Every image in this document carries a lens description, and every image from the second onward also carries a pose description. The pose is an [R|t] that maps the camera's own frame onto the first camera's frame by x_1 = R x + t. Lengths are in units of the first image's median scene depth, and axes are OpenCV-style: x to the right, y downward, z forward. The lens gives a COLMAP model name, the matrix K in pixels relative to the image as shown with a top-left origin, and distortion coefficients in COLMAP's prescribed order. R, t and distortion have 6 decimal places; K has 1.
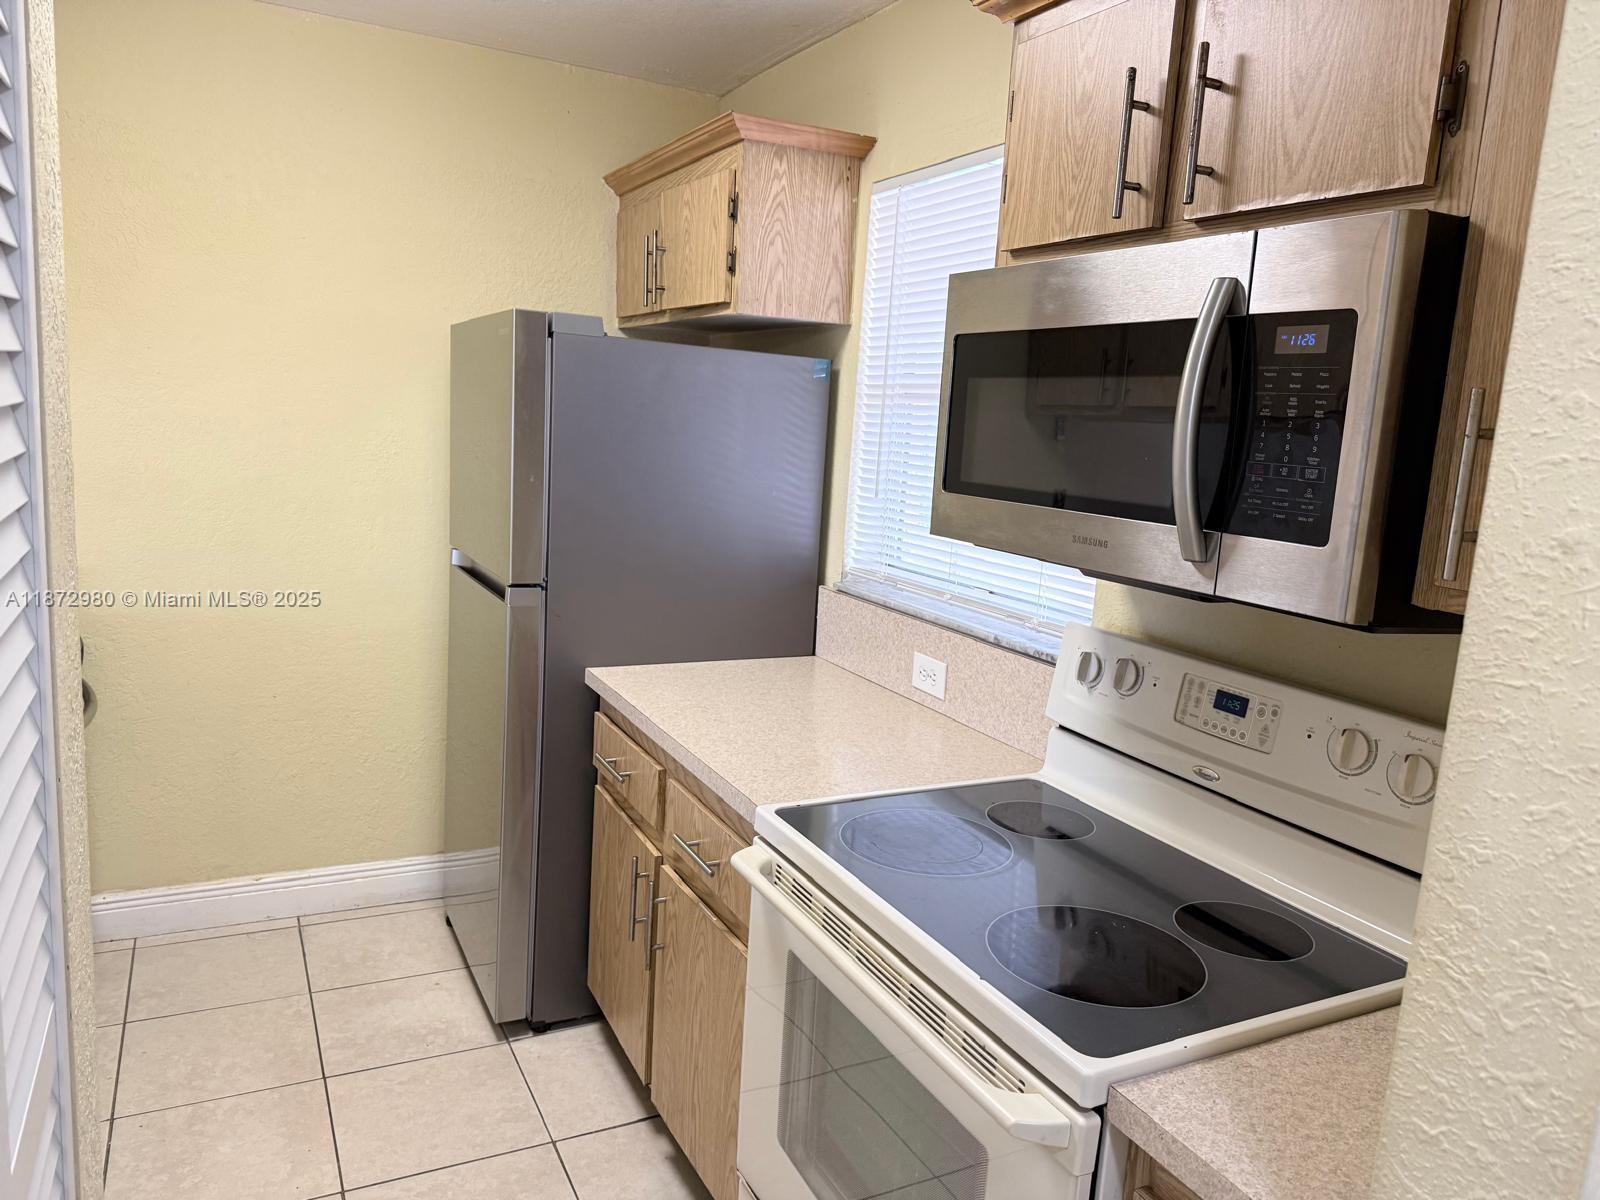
lens RADIAL K [[1124.5, 0, 796.9], [0, 1124.5, 610.5], [0, 0, 1]] dist [-0.000160, -0.026570]
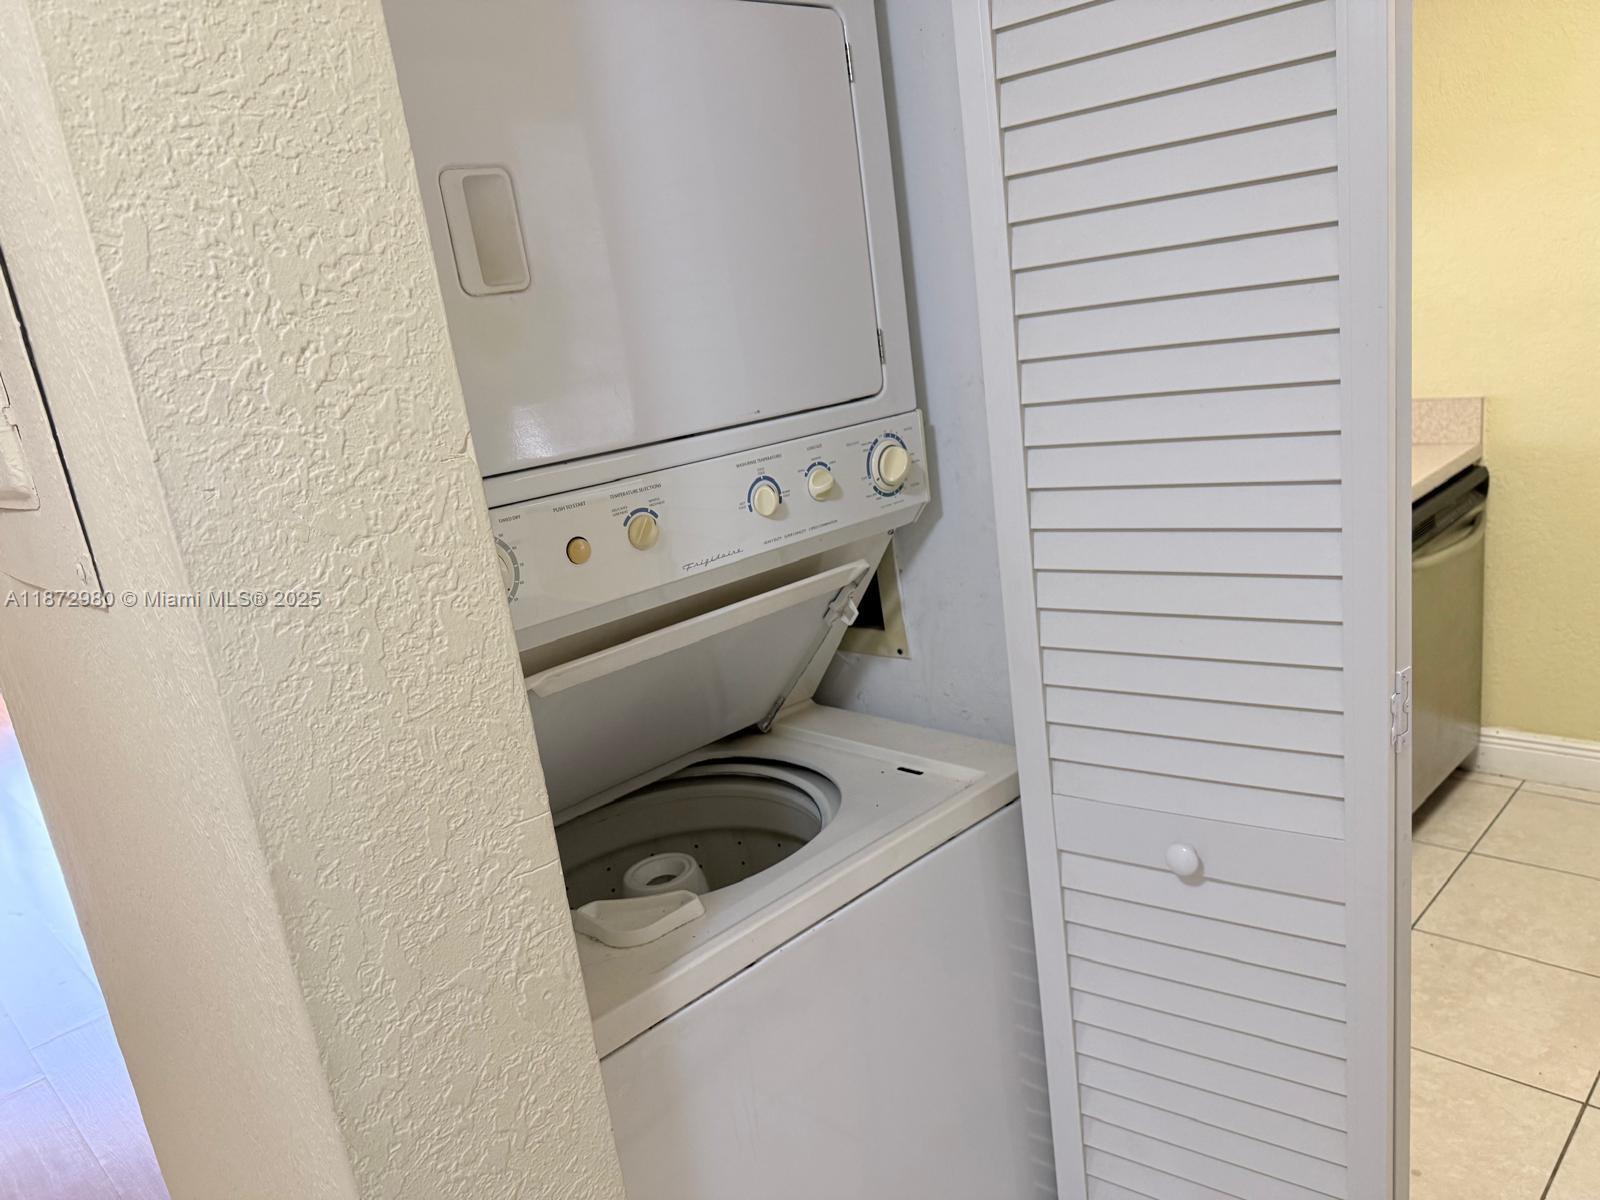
lens RADIAL K [[1124.5, 0, 796.9], [0, 1124.5, 610.5], [0, 0, 1]] dist [-0.000160, -0.026570]
pose [[0.280094, 0.143863, -0.949132, 0.175291], [-0.006680, 0.988975, 0.147931, 0.005435], [0.959949, -0.035094, 0.277967, 0.147949]]
